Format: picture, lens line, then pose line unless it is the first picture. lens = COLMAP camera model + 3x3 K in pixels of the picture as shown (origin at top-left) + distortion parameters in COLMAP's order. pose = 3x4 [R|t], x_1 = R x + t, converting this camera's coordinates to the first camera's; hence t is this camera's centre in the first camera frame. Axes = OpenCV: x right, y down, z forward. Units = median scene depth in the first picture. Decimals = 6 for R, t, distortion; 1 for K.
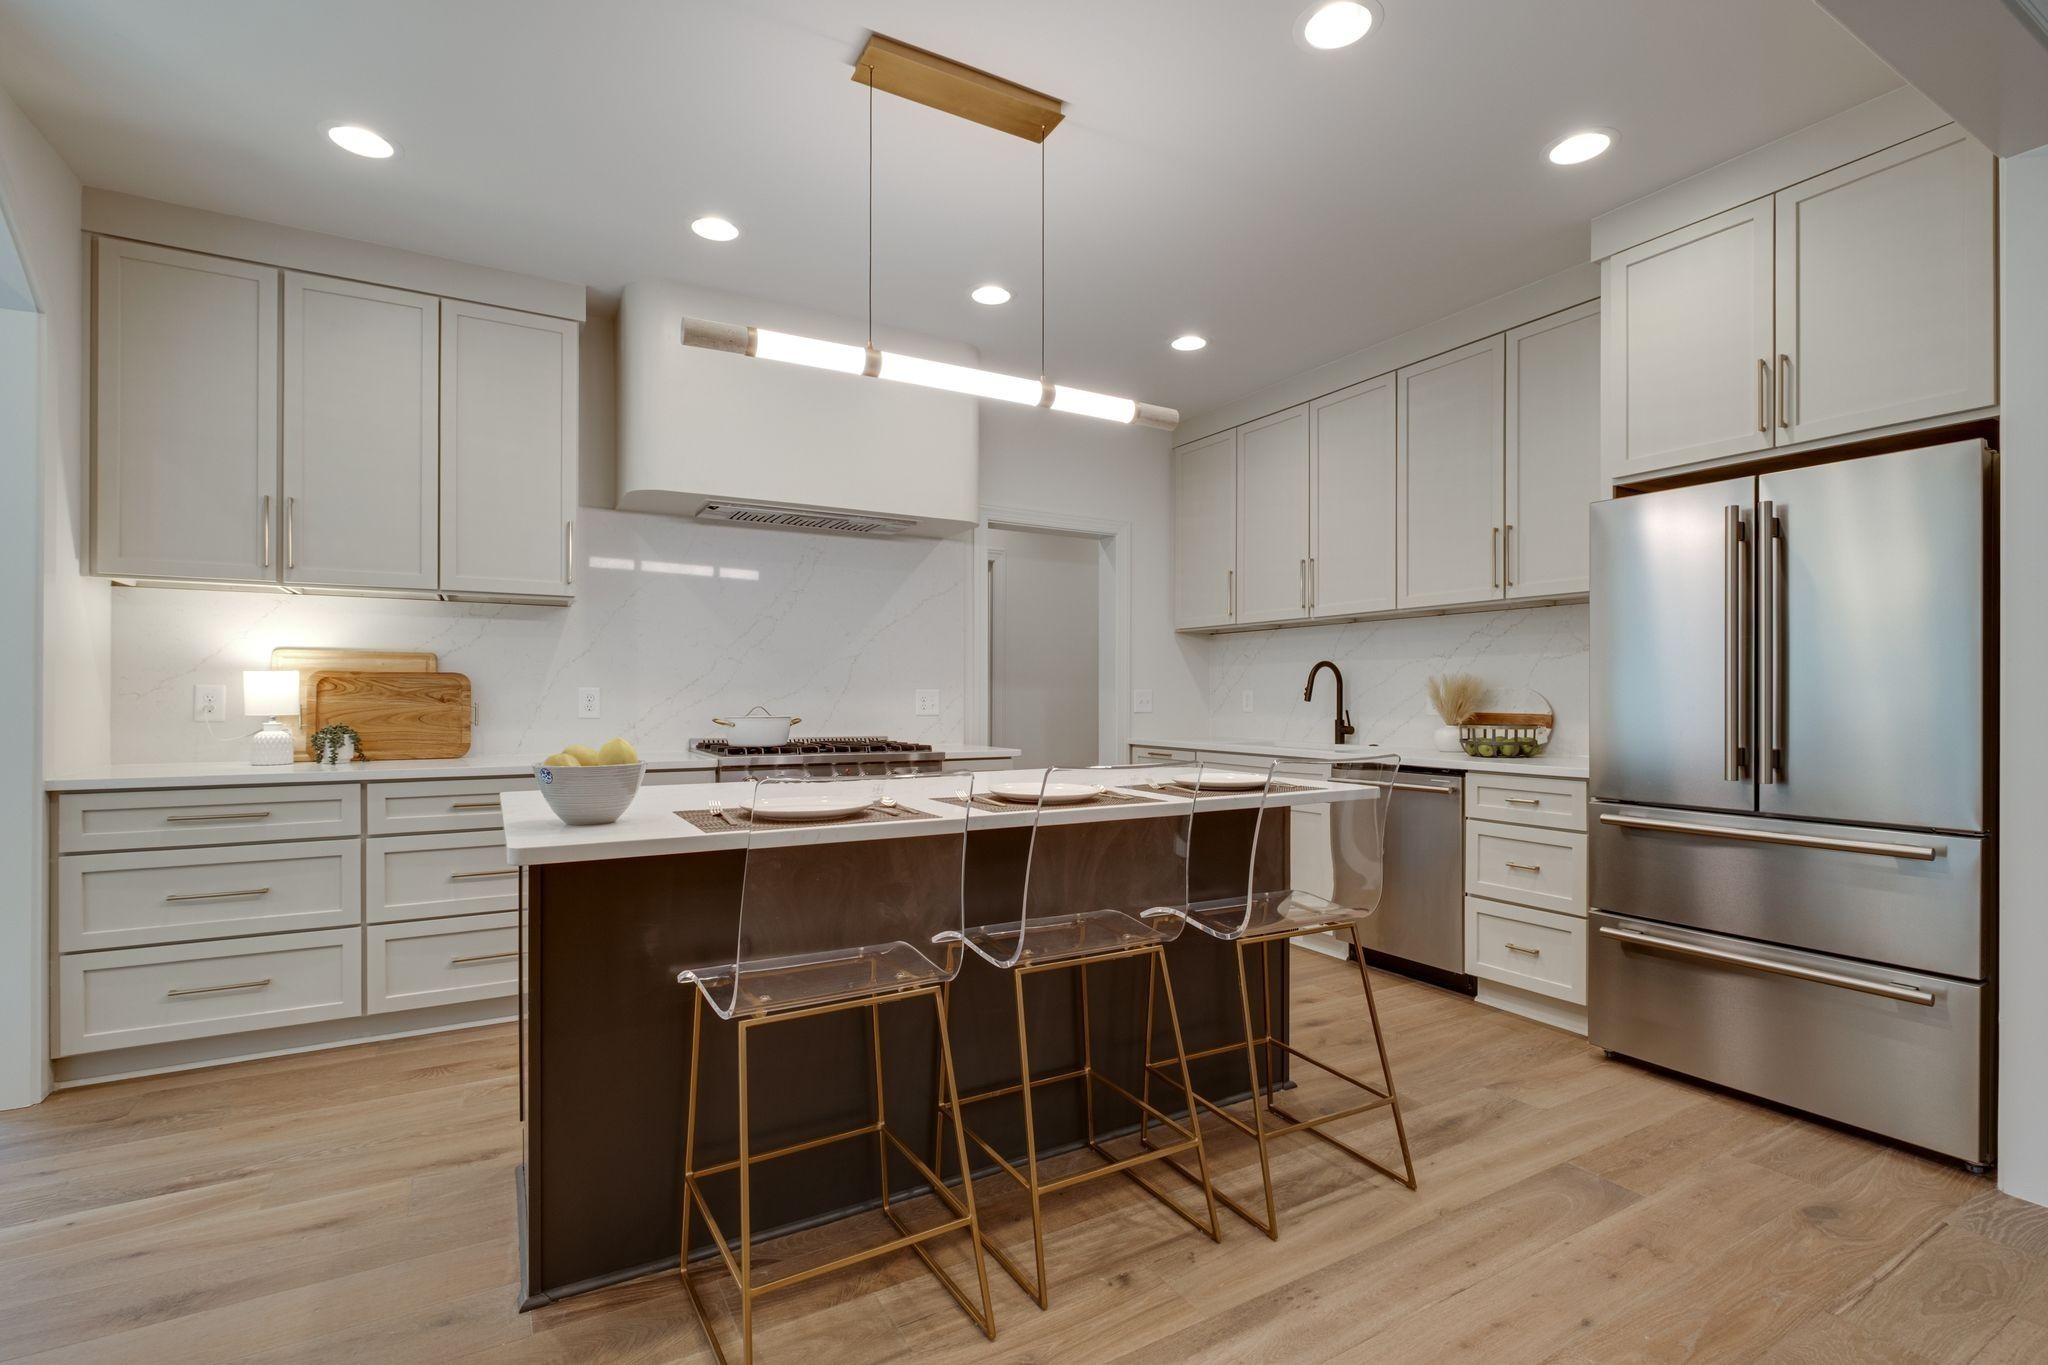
lens RADIAL K [[931.1, 0, 1020.6], [0, 931.1, 693.0], [0, 0, 1]] dist [-0.001896, -0.000156]
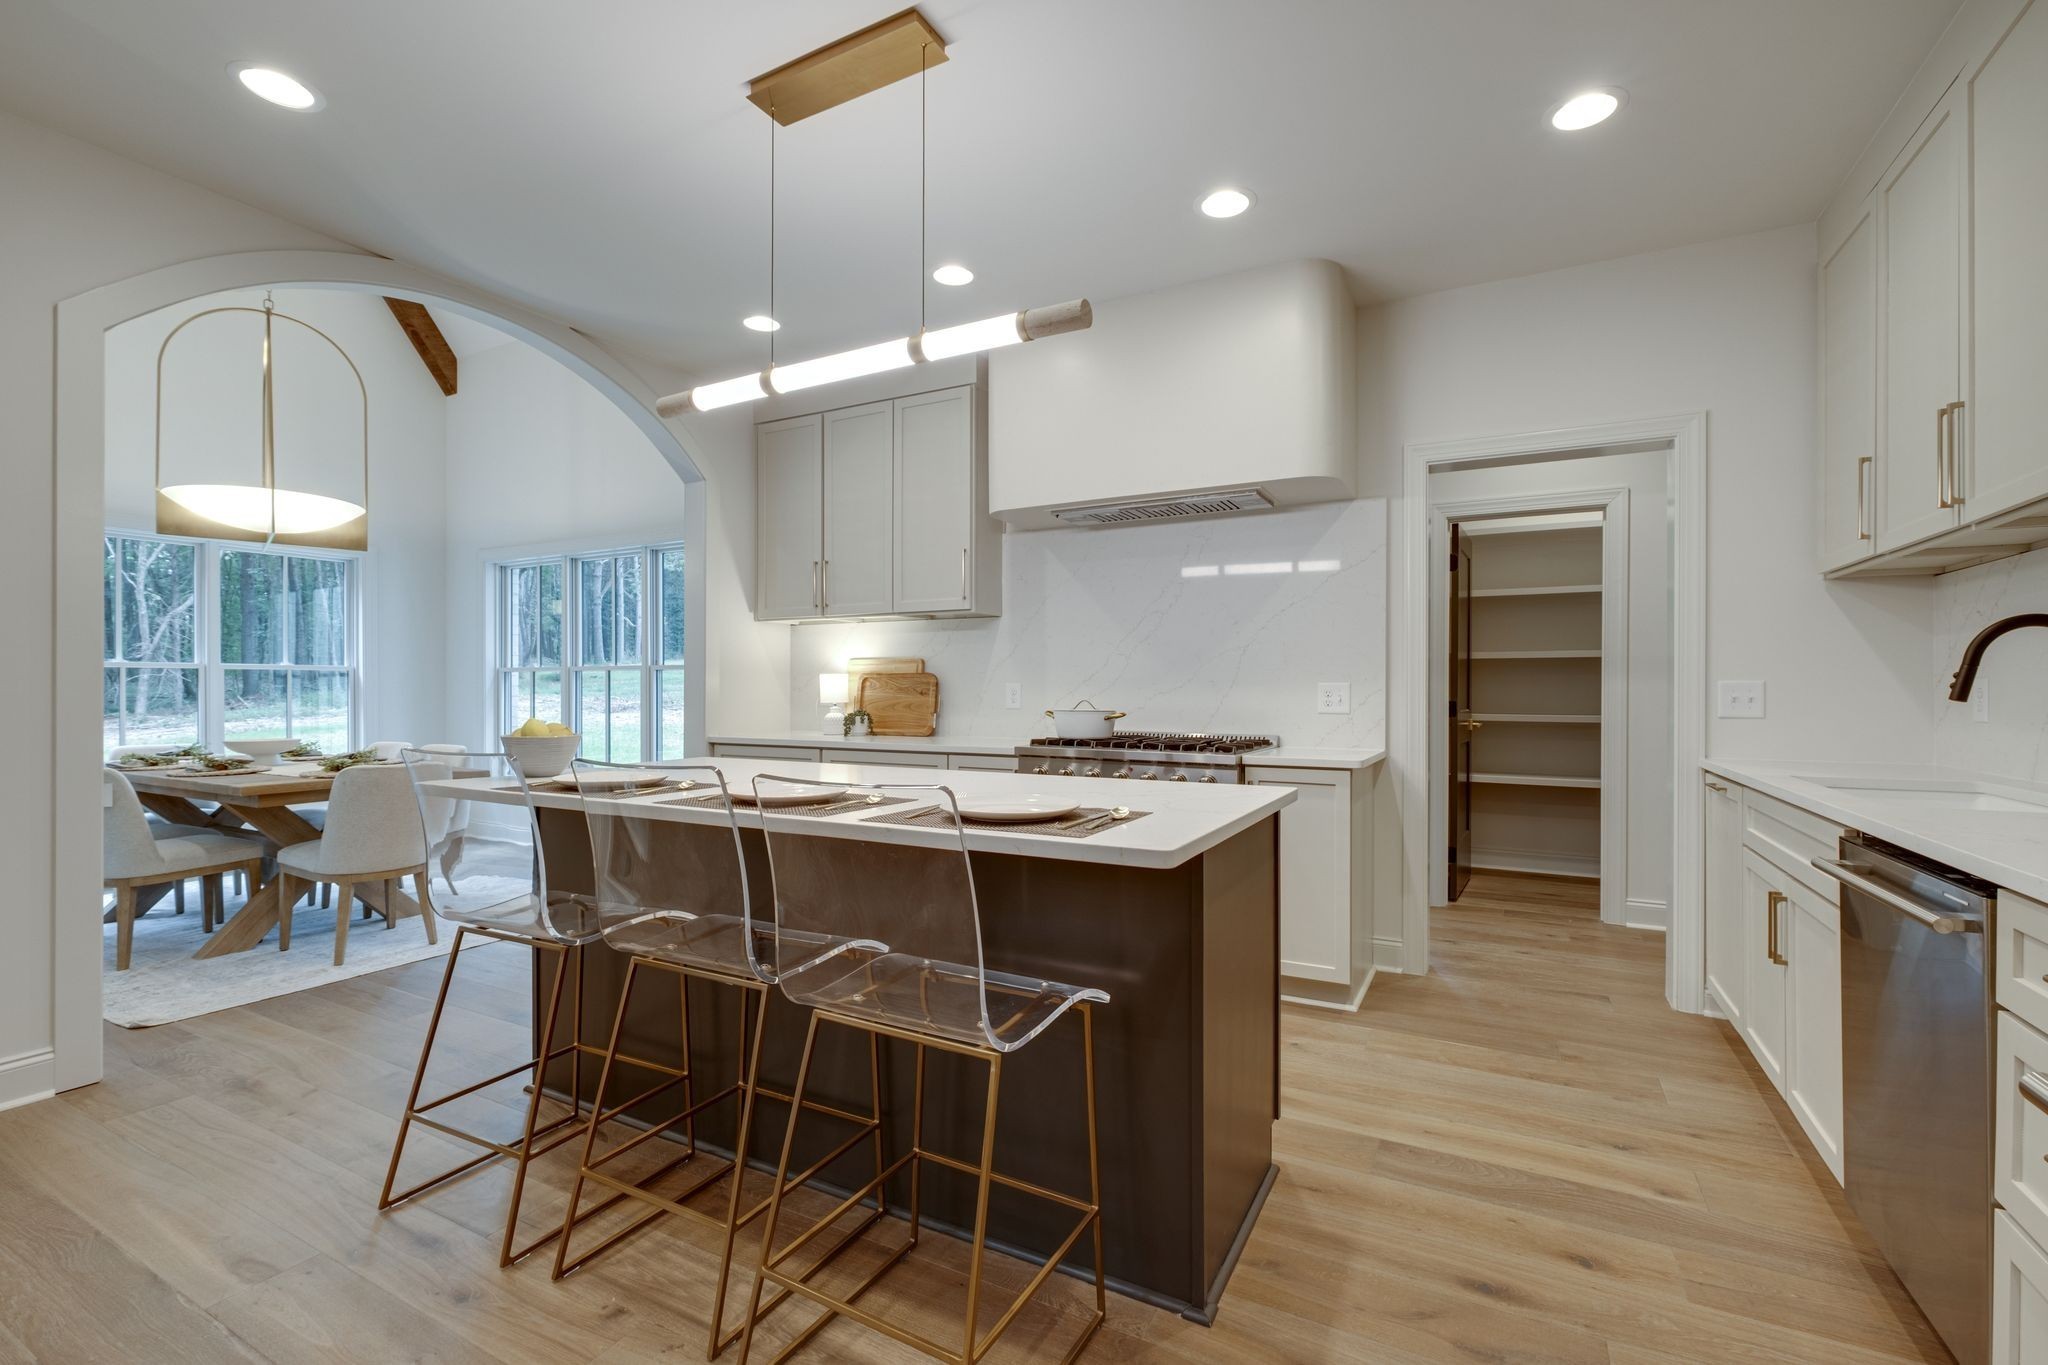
lens RADIAL K [[886.3, 0, 1034.0], [0, 886.3, 688.3], [0, 0, 1]] dist [-0.003245, 0.000024]
pose [[0.531083, -0.002674, -0.847316, 0.560847], [-0.000341, 0.999994, -0.003369, 0.004578], [0.847320, 0.002078, 0.531079, 0.457518]]
